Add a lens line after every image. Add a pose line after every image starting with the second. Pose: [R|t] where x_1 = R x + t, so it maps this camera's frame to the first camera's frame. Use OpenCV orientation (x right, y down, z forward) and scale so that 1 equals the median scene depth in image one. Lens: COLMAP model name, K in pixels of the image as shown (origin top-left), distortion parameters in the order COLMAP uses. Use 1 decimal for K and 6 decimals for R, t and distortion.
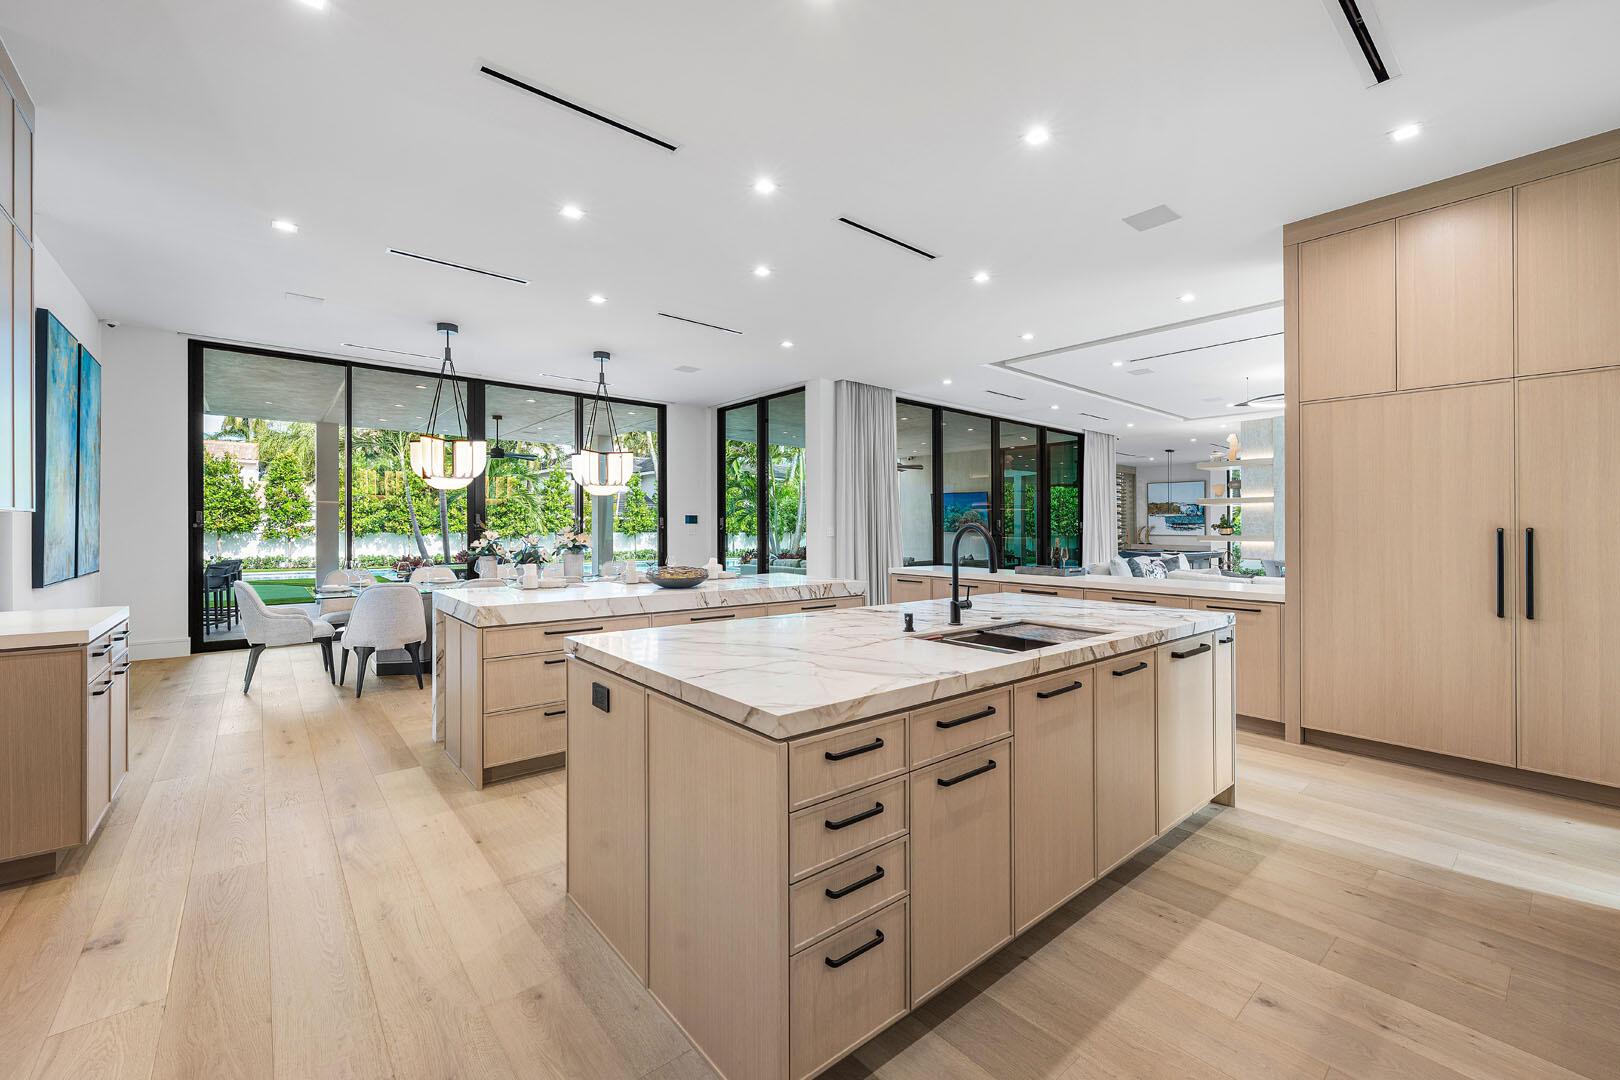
lens RADIAL K [[659.1, 0, 817.3], [0, 659.1, 530.9], [0, 0, 1]] dist [-0.000086, -0.000141]
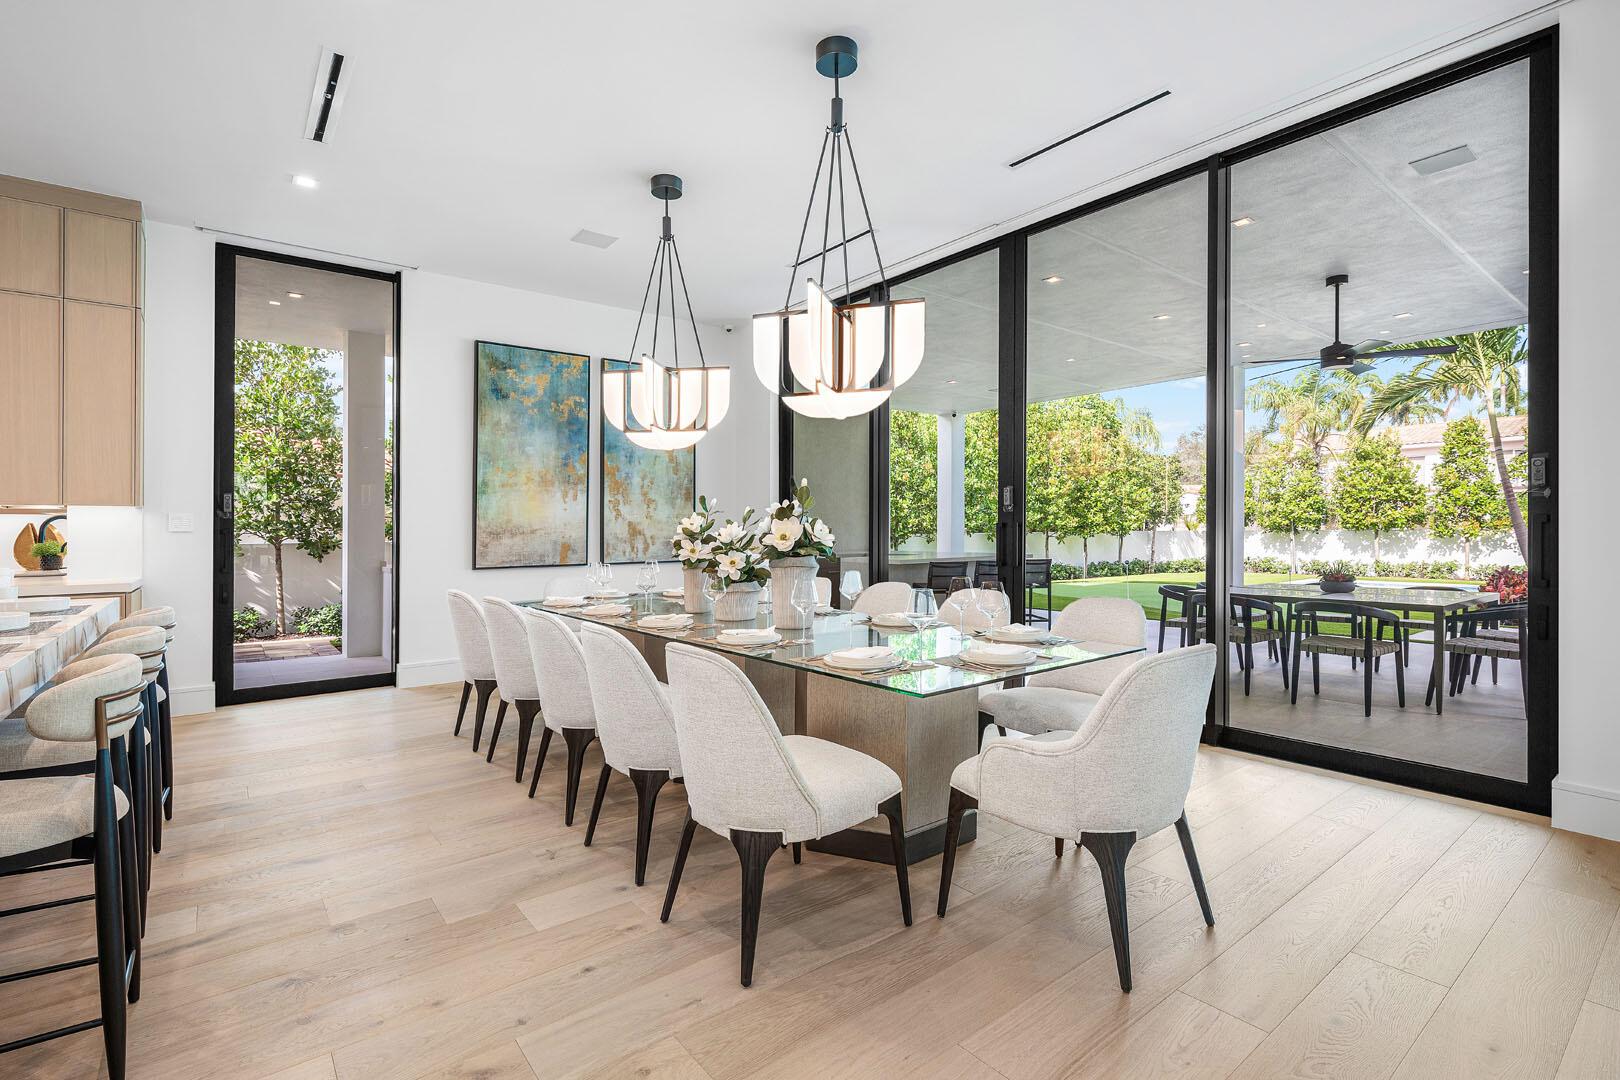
lens RADIAL K [[747.0, 0, 806.0], [0, 747.0, 526.6], [0, 0, 1]] dist [-0.001856, -0.000305]
pose [[-0.035991, -0.007685, -0.999323, 0.096402], [-0.000145, 0.999970, -0.007685, 0.018669], [0.999352, -0.000131, -0.035991, 1.052494]]
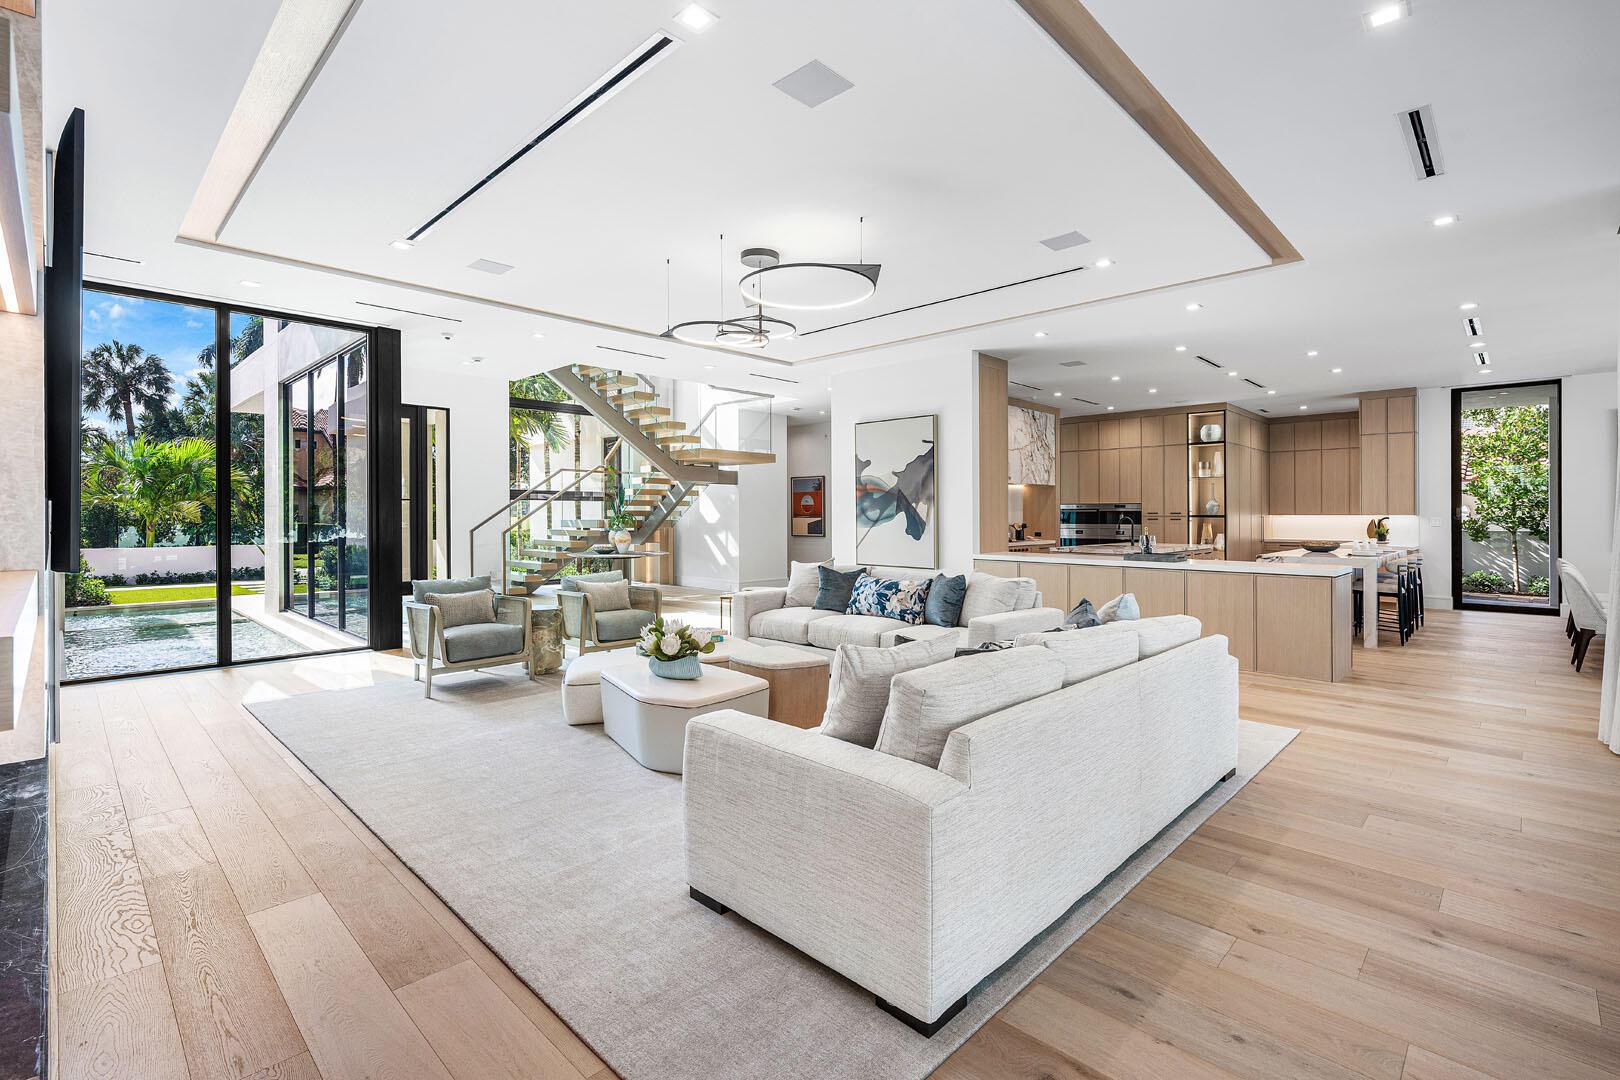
lens RADIAL K [[737.0, 0, 818.5], [0, 737.0, 503.6], [0, 0, 1]] dist [-0.001761, 0.000206]
pose [[-0.994664, -0.006512, -0.102963, 0.893379], [-0.005701, 0.999950, -0.008172, -0.010038], [0.103012, -0.007542, -0.994652, 1.874156]]
